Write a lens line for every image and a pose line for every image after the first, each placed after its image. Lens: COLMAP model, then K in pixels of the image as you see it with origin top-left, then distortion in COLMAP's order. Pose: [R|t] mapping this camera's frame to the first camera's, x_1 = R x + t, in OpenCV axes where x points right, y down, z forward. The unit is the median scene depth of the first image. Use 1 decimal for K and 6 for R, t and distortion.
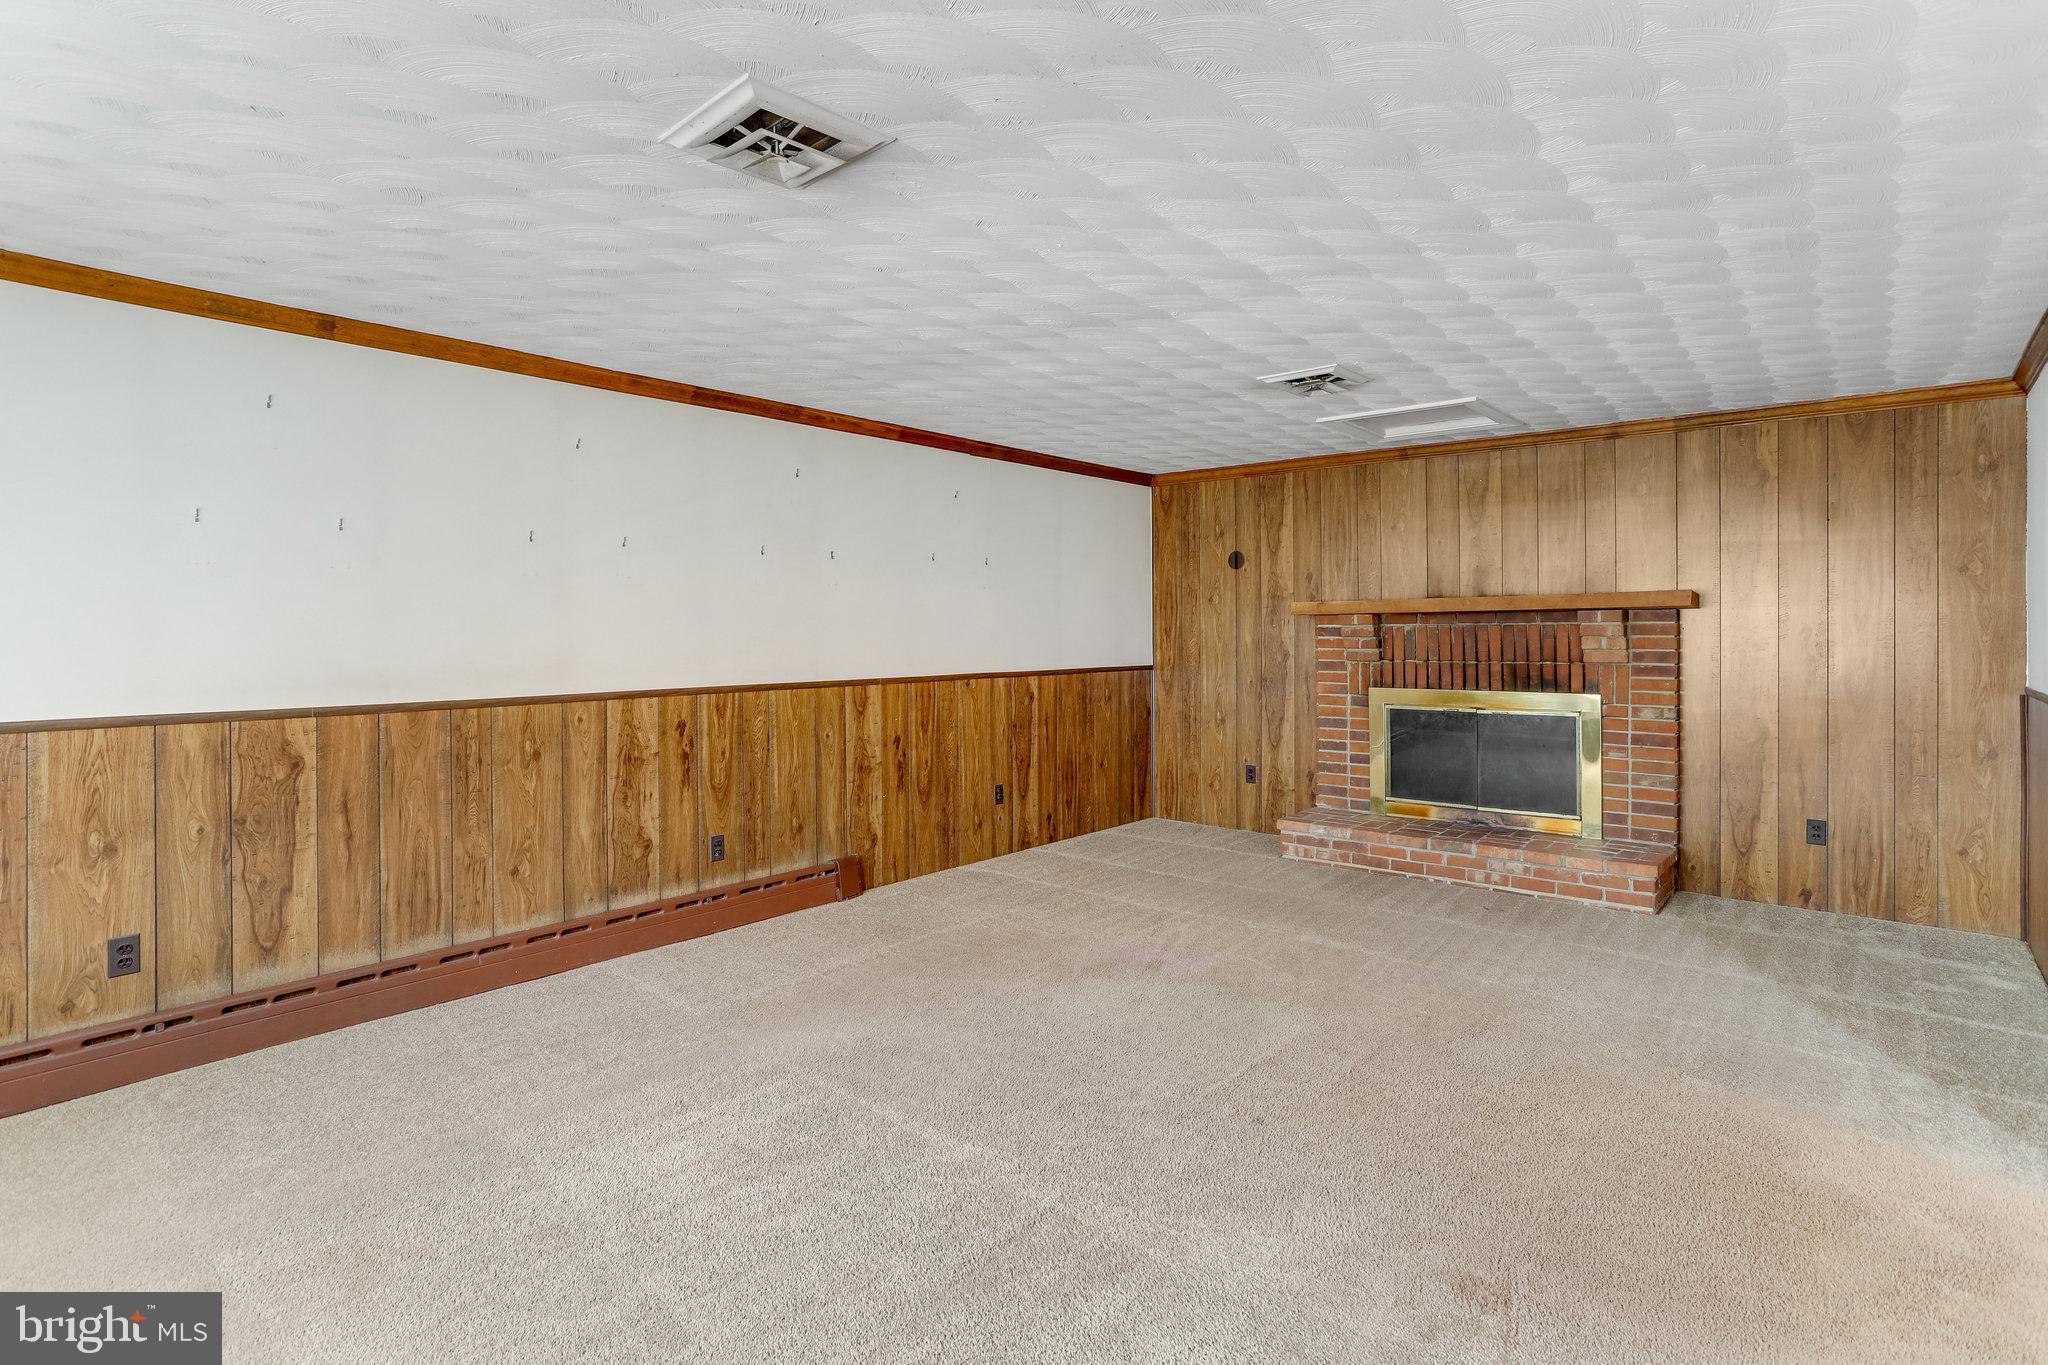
lens RADIAL K [[1012.1, 0, 1019.5], [0, 1012.1, 635.4], [0, 0, 1]] dist [-0.024959, 0.024522]
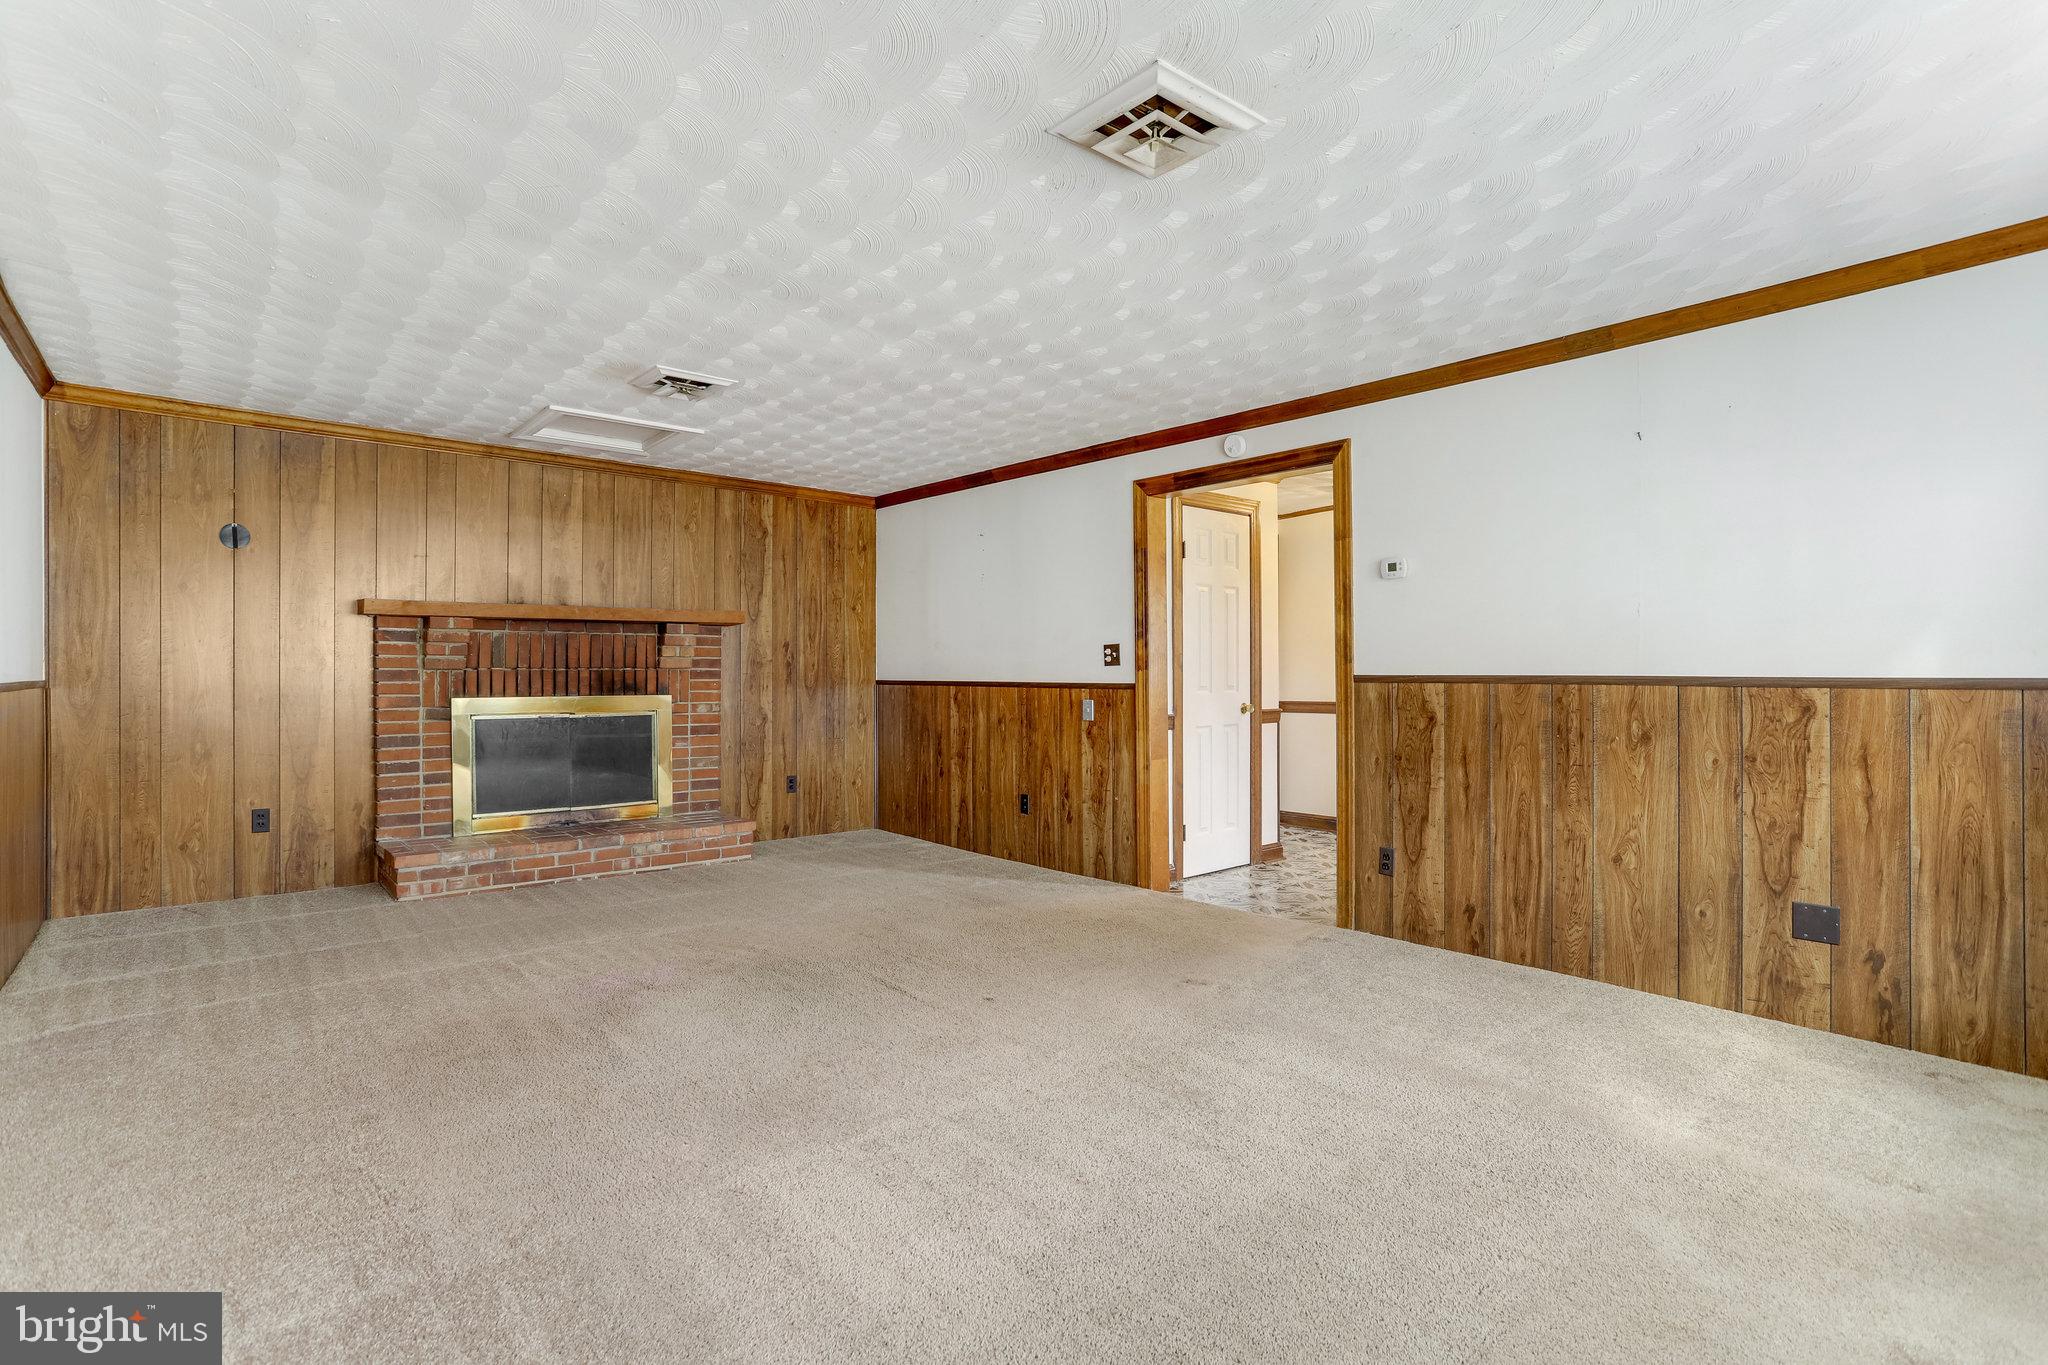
lens RADIAL K [[1006.2, 0, 1021.6], [0, 1006.2, 674.0], [0, 0, 1]] dist [-0.045149, 0.031047]
pose [[0.161070, 0.003836, 0.986936, -0.505797], [0.002906, 0.999986, -0.004361, 0.038961], [-0.986939, 0.003570, 0.161057, 0.385013]]
